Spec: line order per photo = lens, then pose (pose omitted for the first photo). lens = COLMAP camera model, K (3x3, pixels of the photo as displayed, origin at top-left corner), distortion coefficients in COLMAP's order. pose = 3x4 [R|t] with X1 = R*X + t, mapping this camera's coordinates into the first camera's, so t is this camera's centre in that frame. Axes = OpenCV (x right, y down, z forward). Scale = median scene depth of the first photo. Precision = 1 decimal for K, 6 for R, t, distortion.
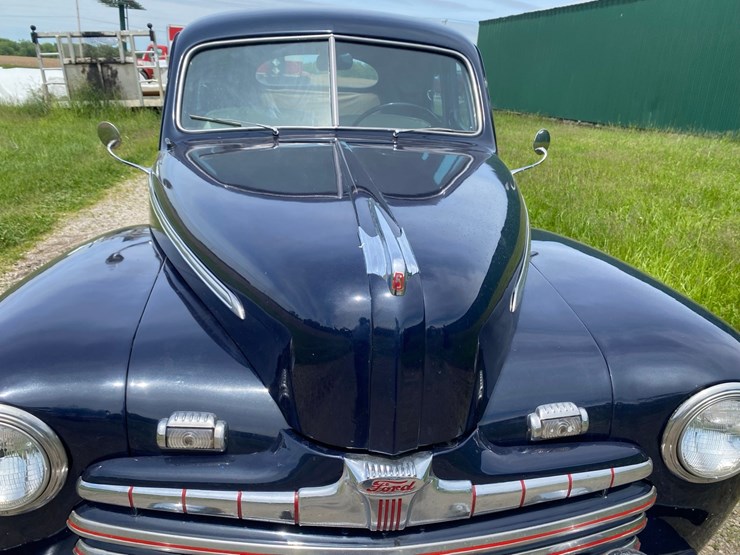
lens RADIAL K [[568.9, 0, 362.6], [0, 568.9, 275.1], [0, 0, 1]] dist [0.020046, -0.014068]
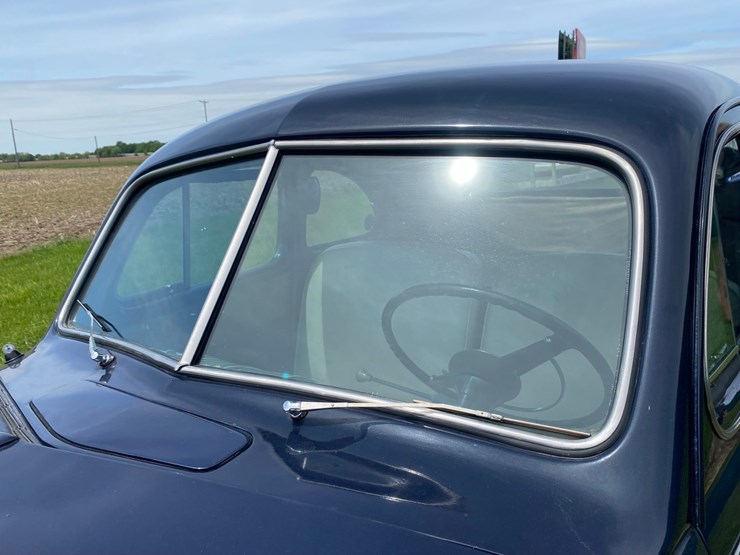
lens RADIAL K [[568.9, 0, 371.5], [0, 568.9, 277.5], [0, 0, 1]] dist [0.020046, -0.014068]
pose [[0.747691, 0.061433, -0.661199, 0.301865], [-0.134328, 0.989119, -0.059999, -0.300900], [0.650318, 0.133678, 0.747808, 0.733771]]
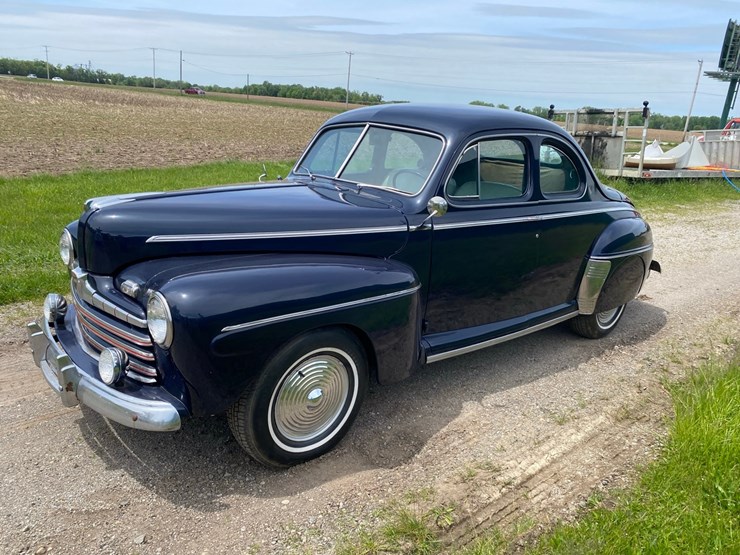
lens RADIAL K [[568.9, 0, 366.8], [0, 568.9, 281.3], [0, 0, 1]] dist [0.020046, -0.014068]
pose [[0.578482, 0.233073, -0.781688, 1.261101], [-0.312617, 0.948485, 0.051457, -0.088659], [0.753412, 0.214602, 0.621544, 0.122196]]
